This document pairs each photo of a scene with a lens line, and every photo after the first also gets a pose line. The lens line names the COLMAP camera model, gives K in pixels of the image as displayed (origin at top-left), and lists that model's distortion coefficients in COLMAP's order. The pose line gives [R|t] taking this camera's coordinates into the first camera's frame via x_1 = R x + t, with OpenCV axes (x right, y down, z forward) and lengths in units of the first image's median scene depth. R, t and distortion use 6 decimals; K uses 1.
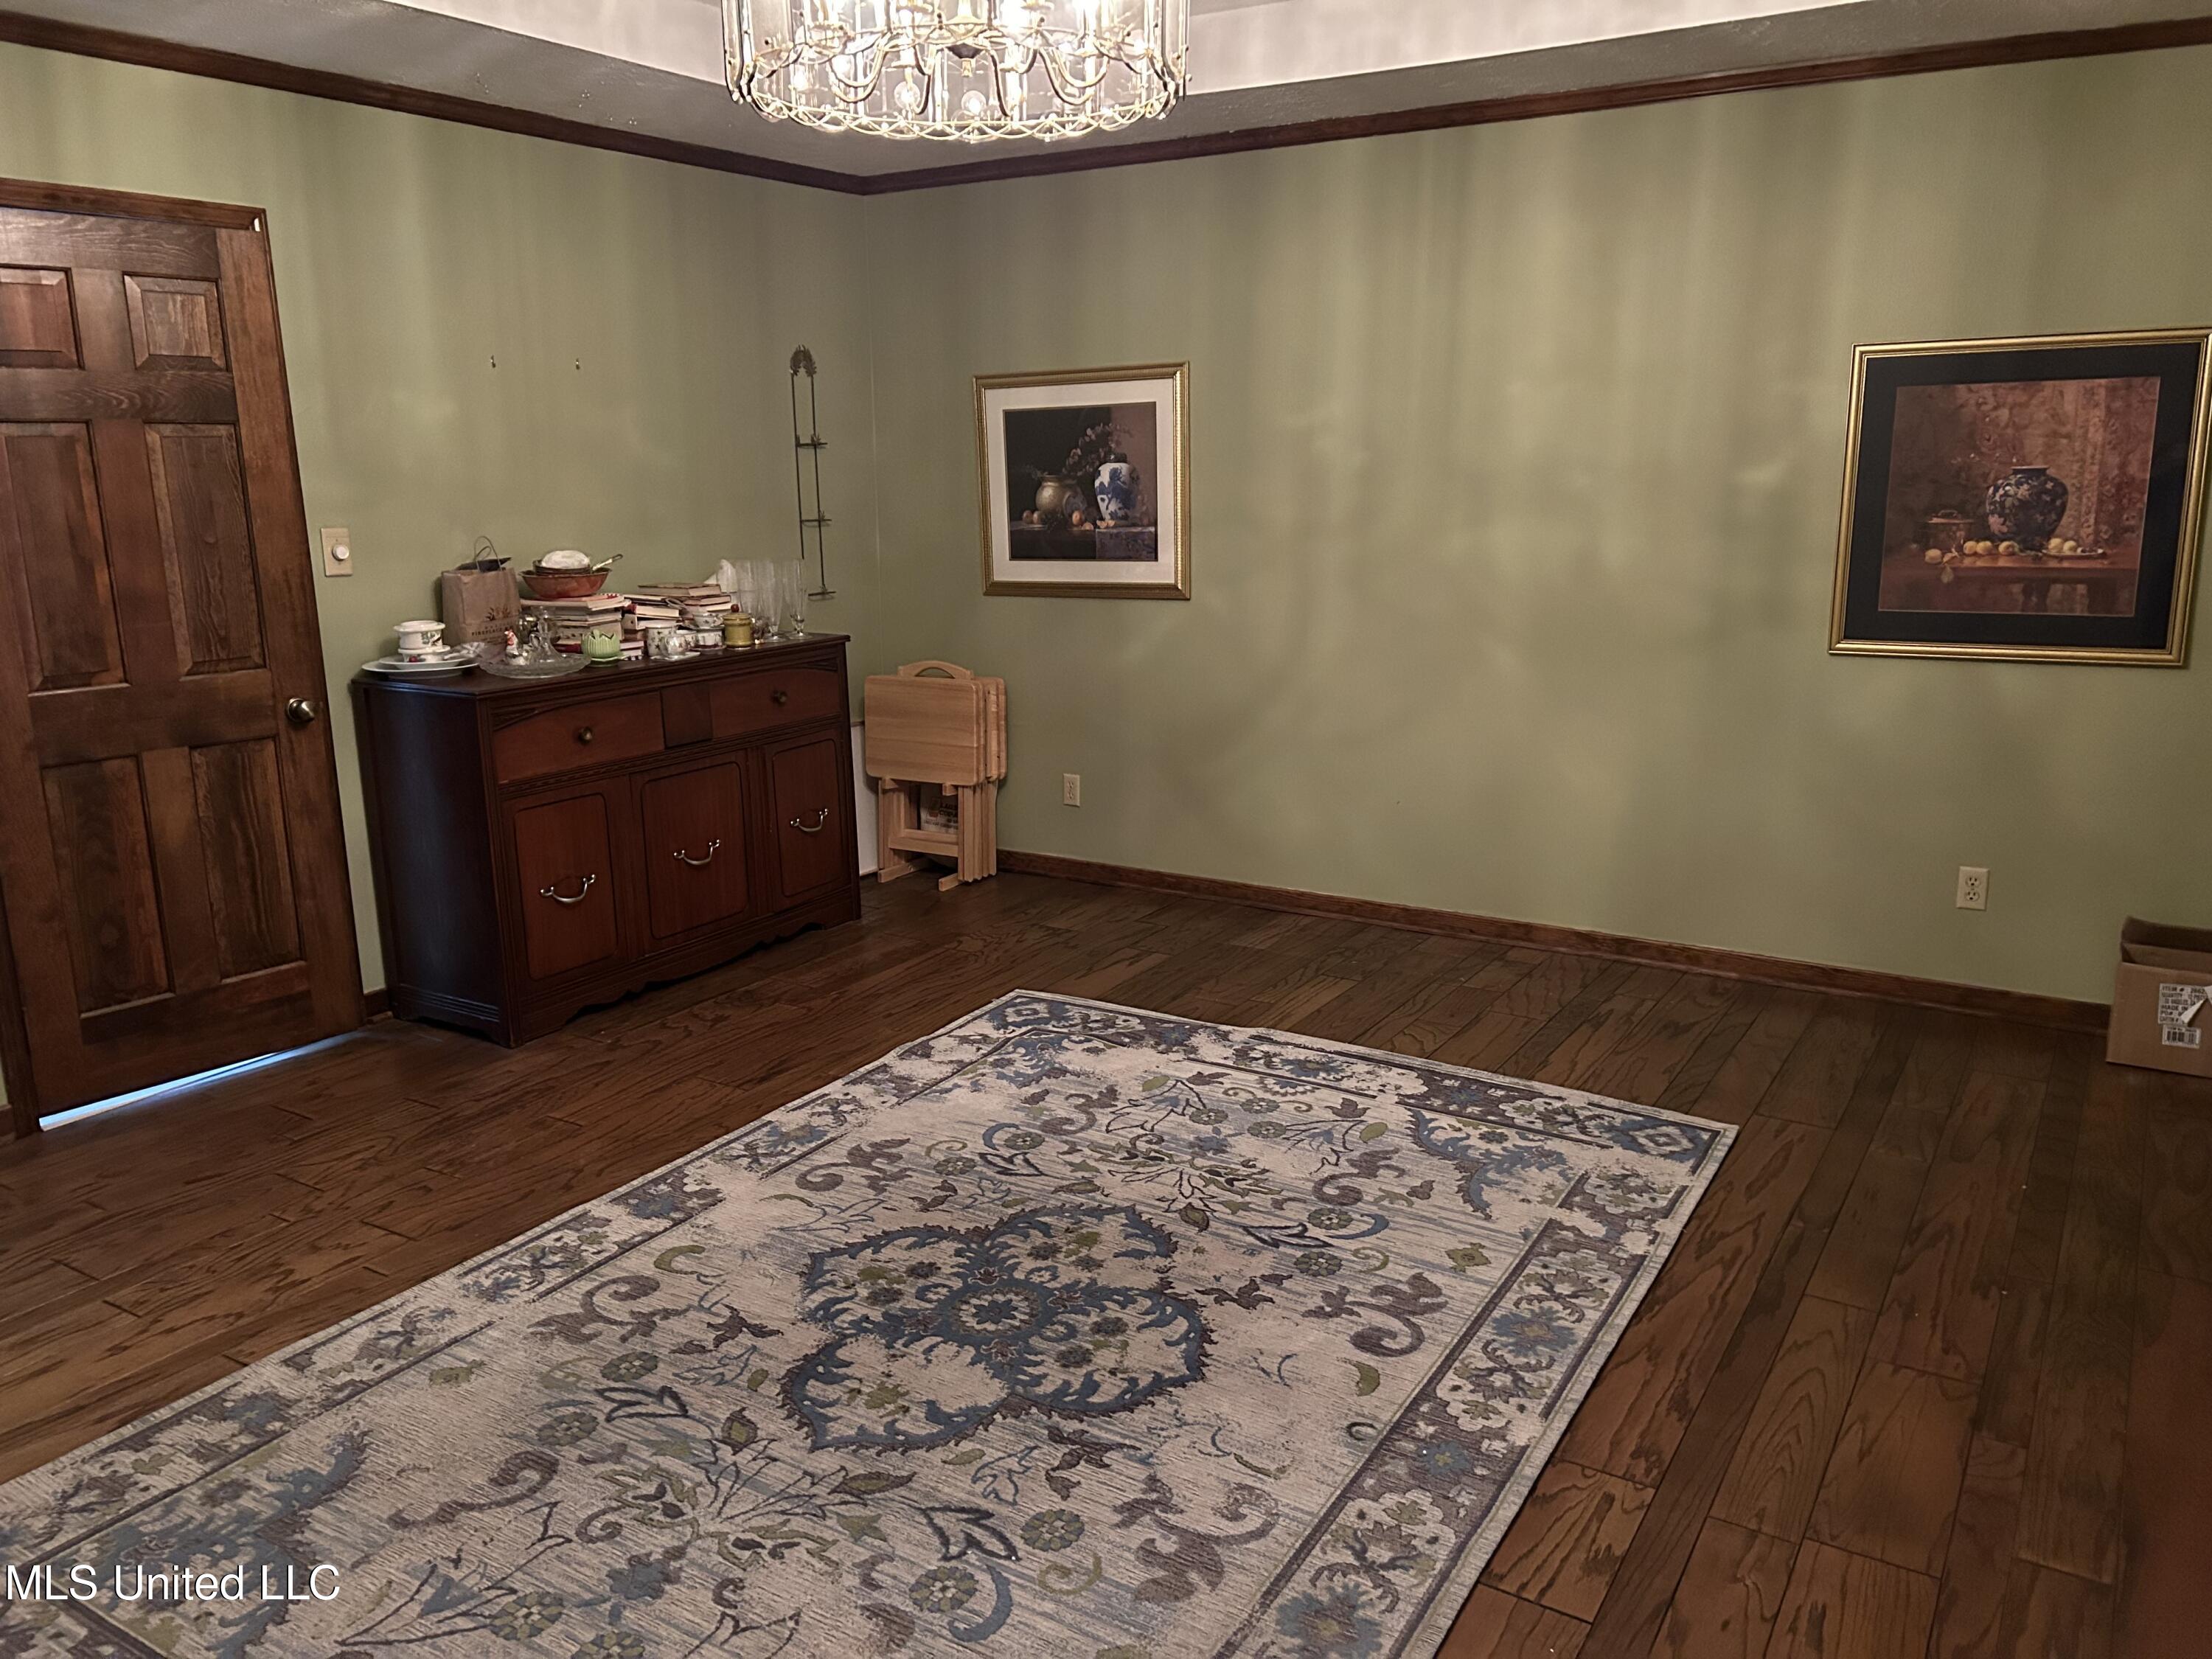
lens RADIAL K [[1674.0, 0, 1102.1], [0, 1674.0, 828.1], [0, 0, 1]] dist [0.051778, -0.056370]
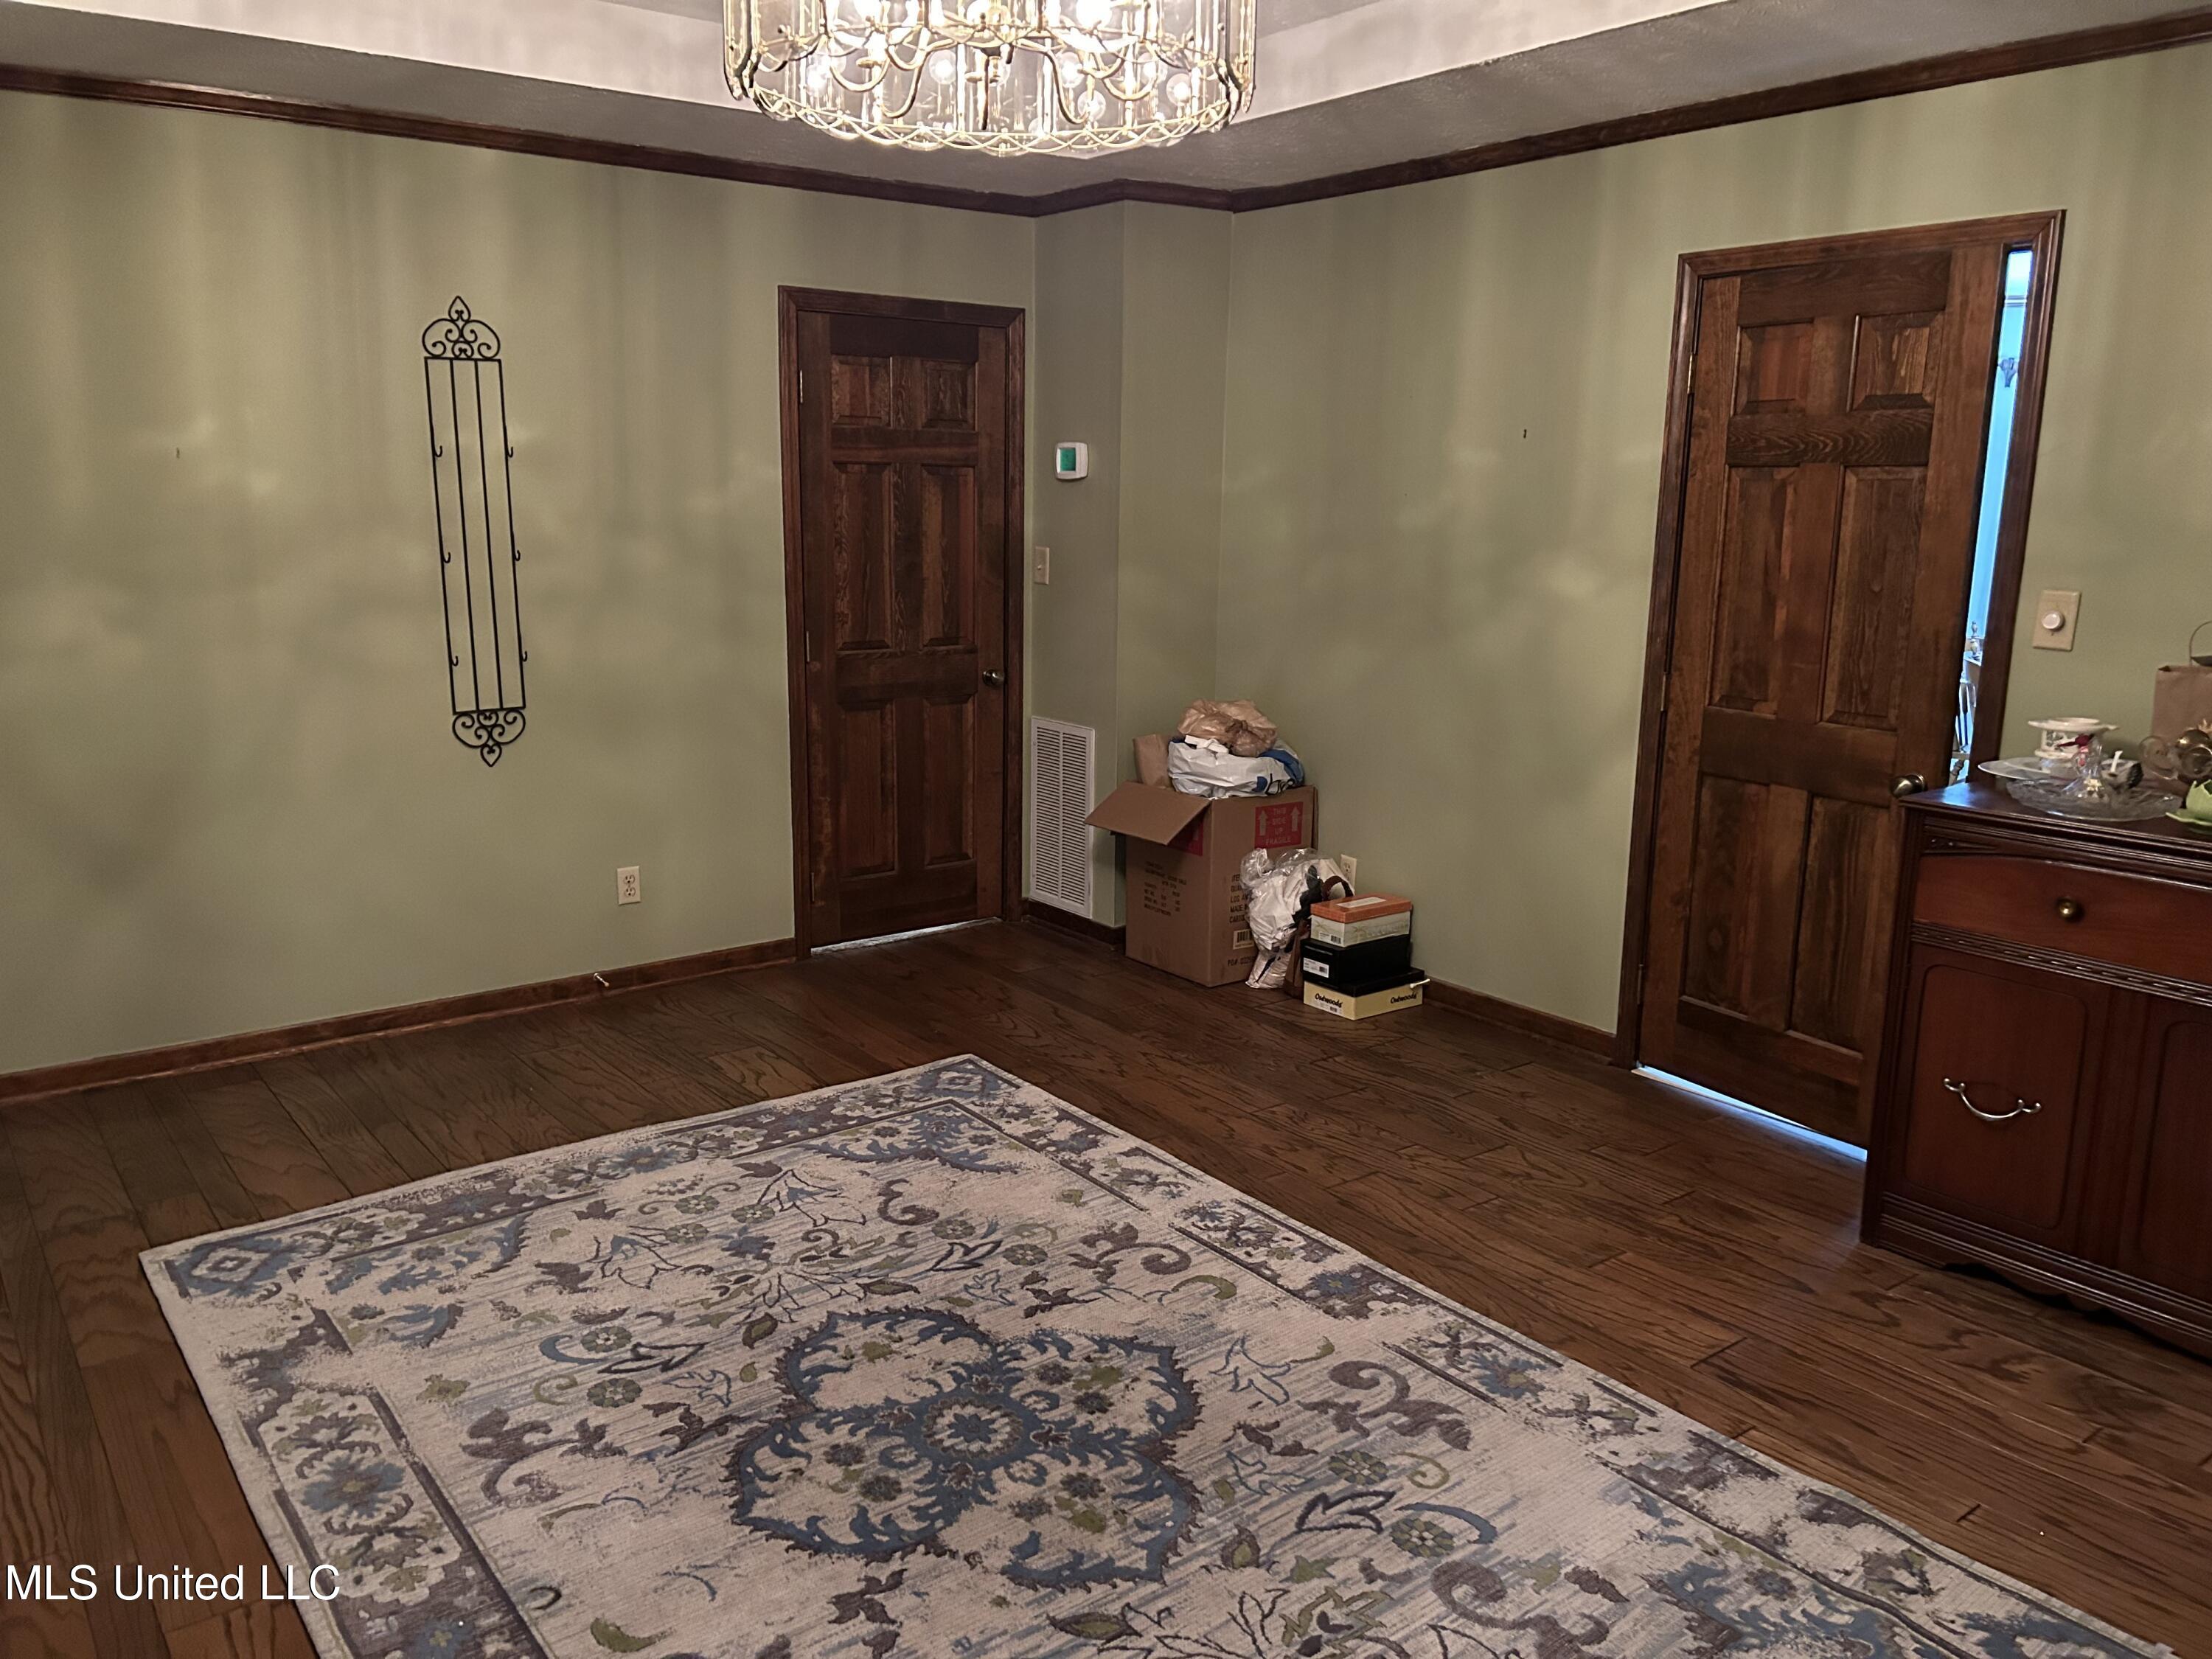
lens RADIAL K [[1674.0, 0, 1108.4], [0, 1674.0, 828.5], [0, 0, 1]] dist [0.051778, -0.056370]
pose [[-0.358272, 0.194503, -0.913132, 0.636144], [-0.214856, 0.934629, 0.283382, -0.273246], [0.908558, 0.297720, -0.293061, 1.150447]]
